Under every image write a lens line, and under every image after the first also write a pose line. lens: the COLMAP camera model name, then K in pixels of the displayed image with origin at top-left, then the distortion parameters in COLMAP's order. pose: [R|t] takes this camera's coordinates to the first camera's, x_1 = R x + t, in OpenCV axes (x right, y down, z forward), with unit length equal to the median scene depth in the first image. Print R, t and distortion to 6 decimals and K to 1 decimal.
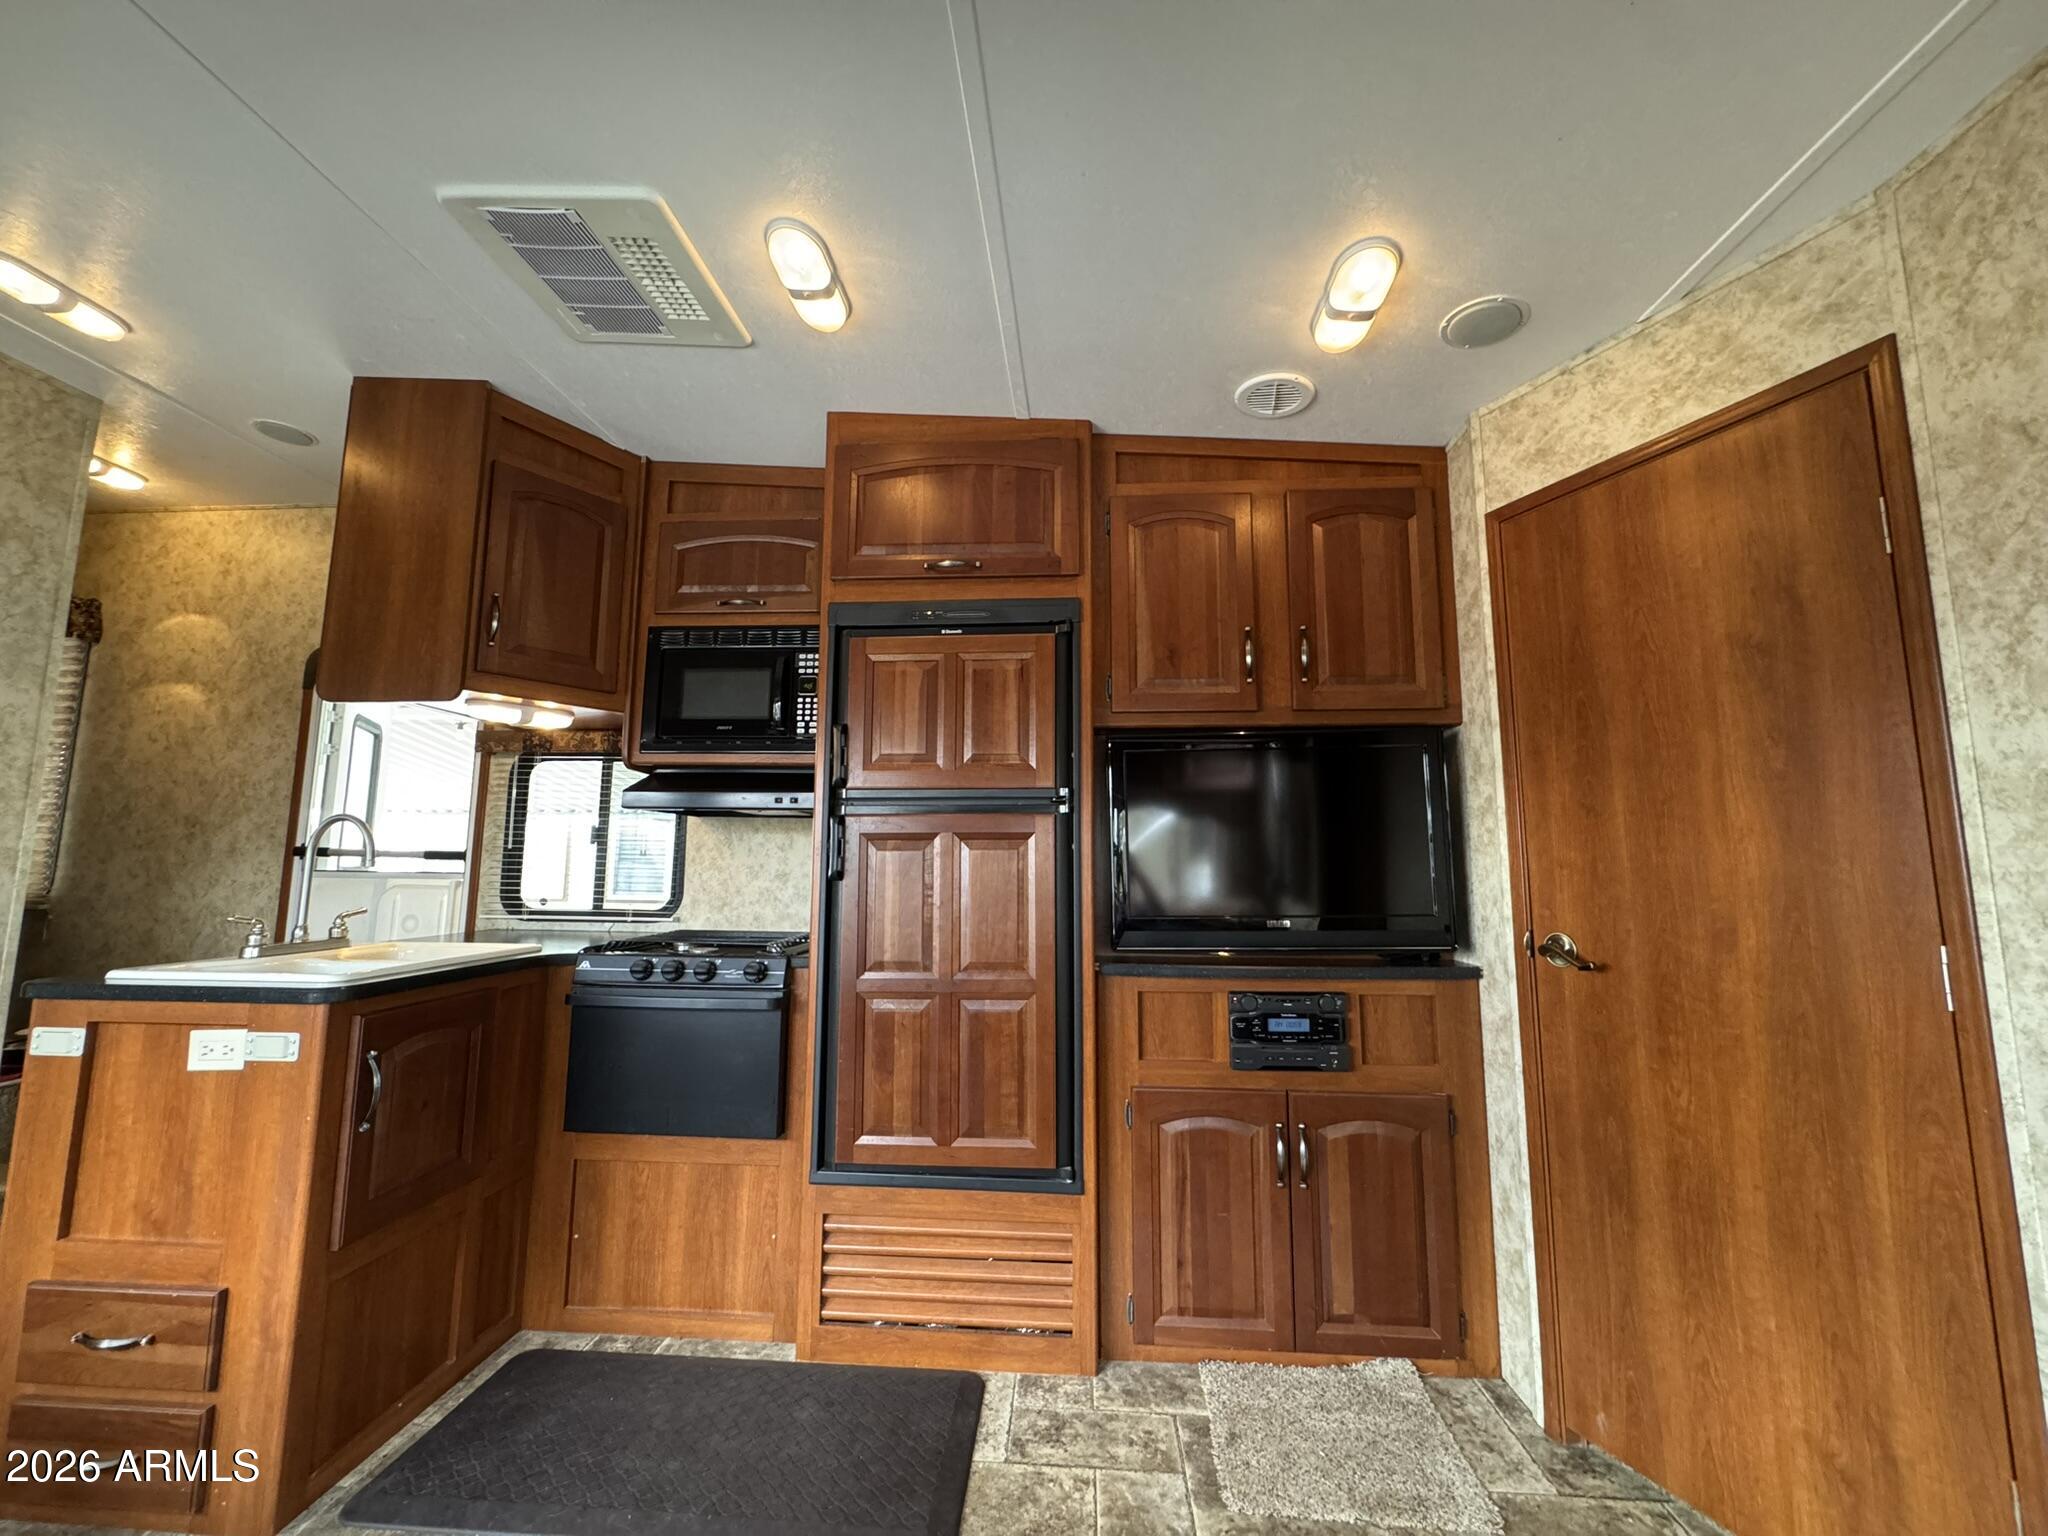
lens RADIAL K [[823.7, 0, 1021.2], [0, 823.7, 757.9], [0, 0, 1]] dist [0.000757, 0.000180]
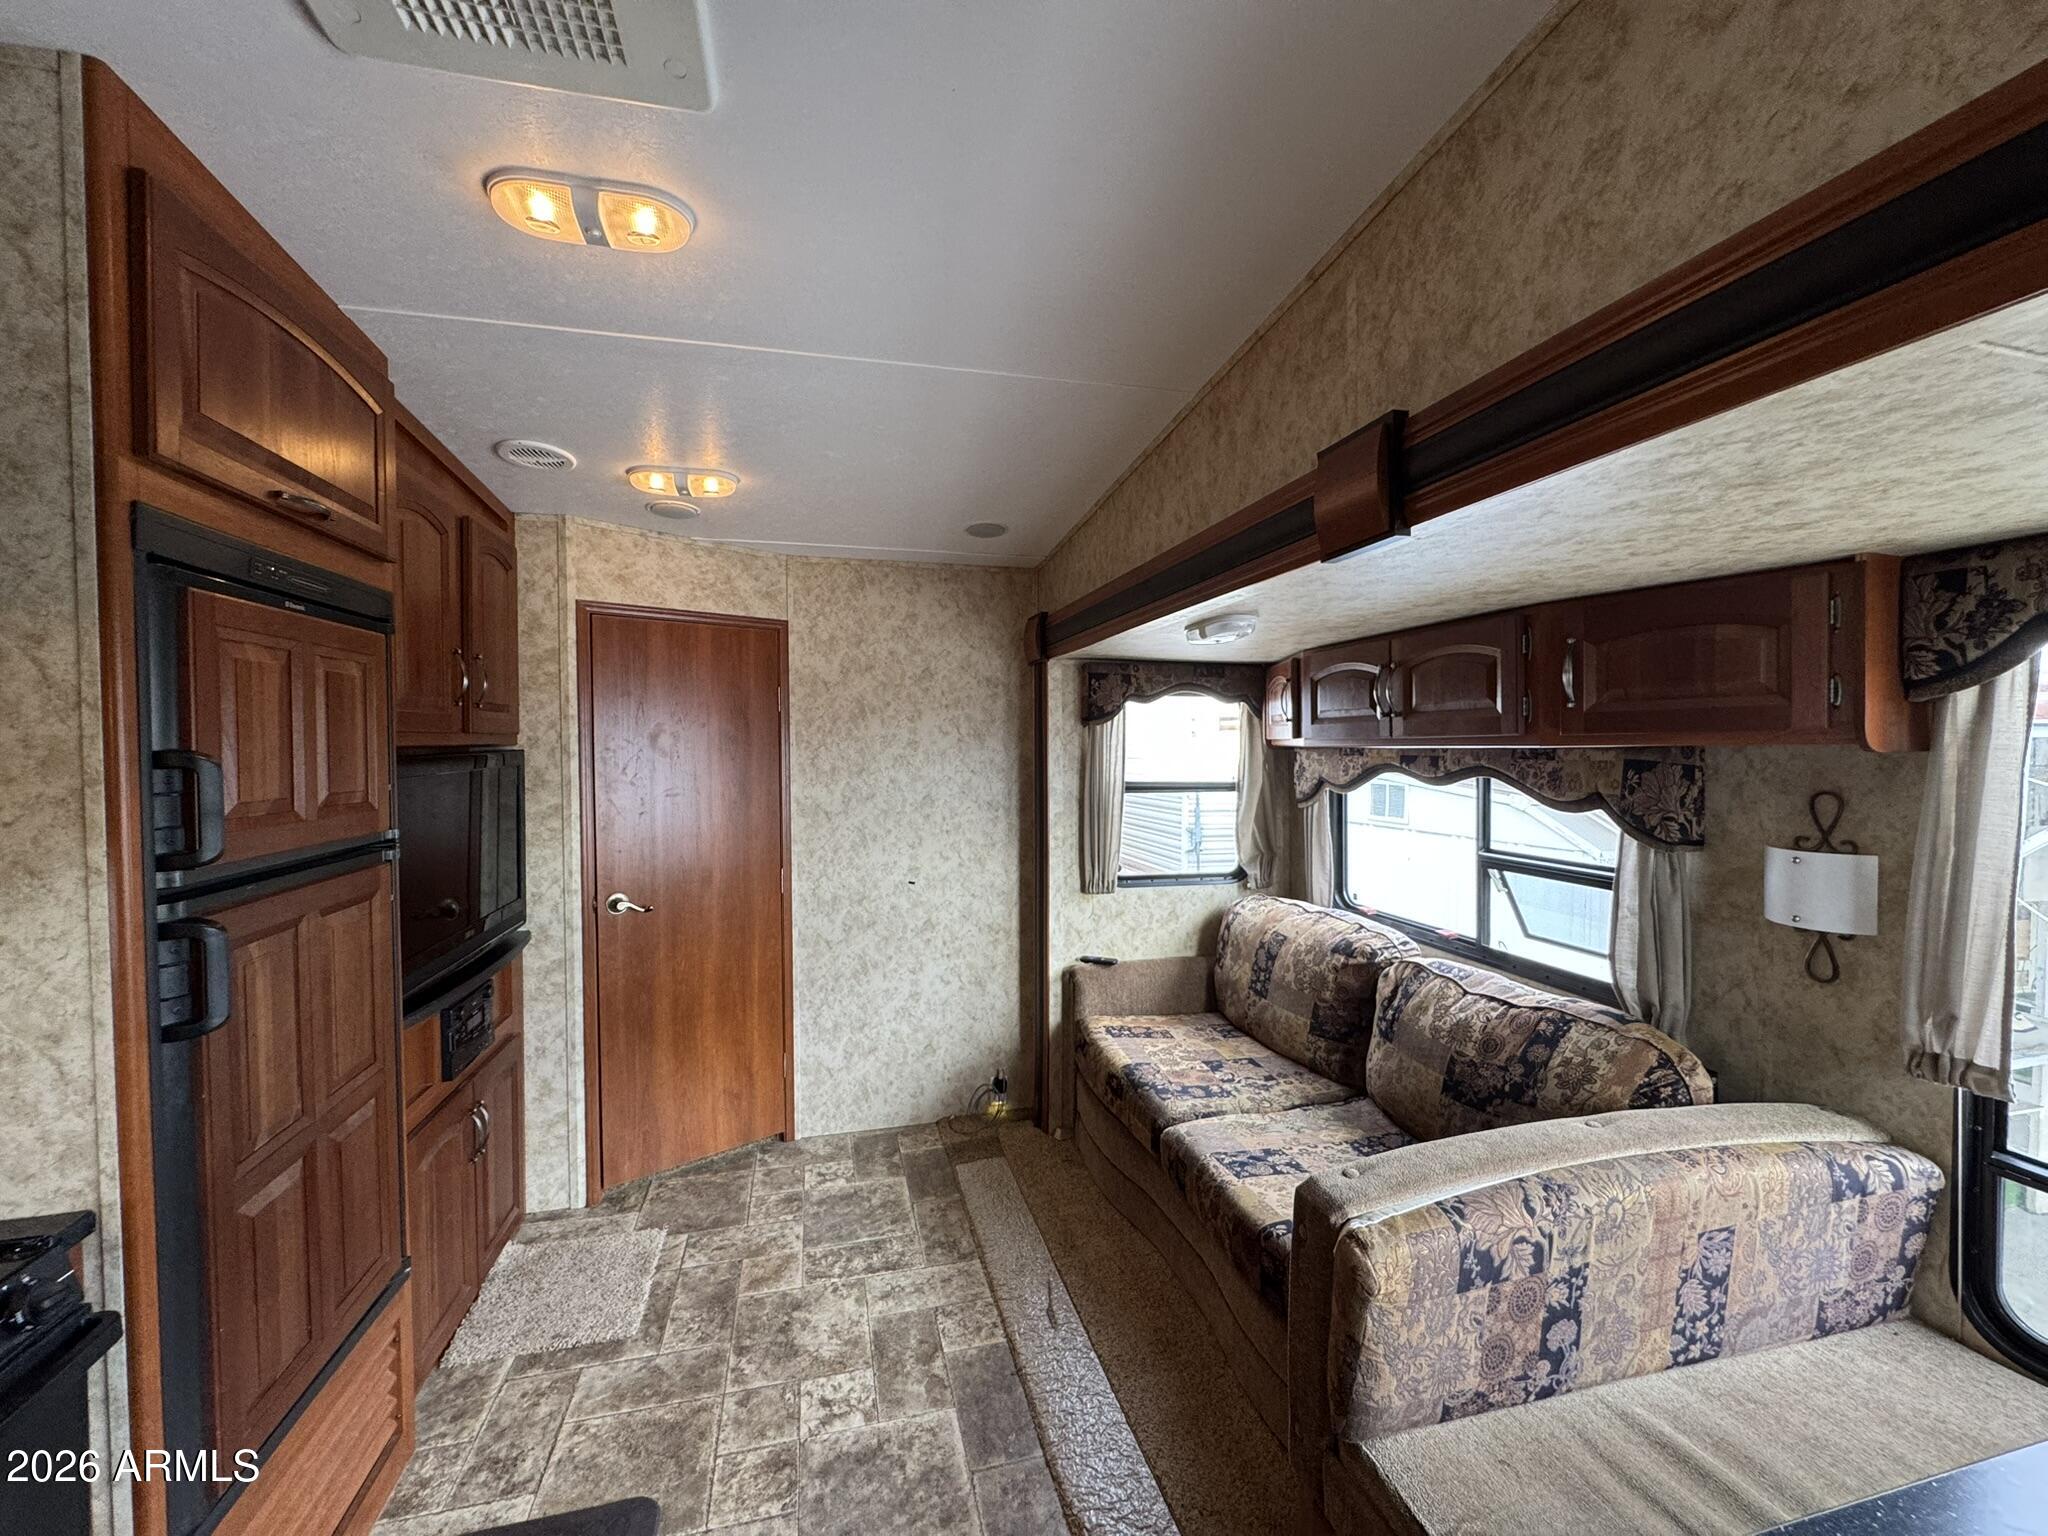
lens RADIAL K [[823.7, 0, 1017.4], [0, 823.7, 764.4], [0, 0, 1]] dist [0.000757, 0.000180]
pose [[-0.317638, -0.028263, 0.947791, -1.262472], [-0.120439, 0.992662, -0.010762, -0.128880], [-0.940532, -0.117569, -0.318711, 0.935421]]
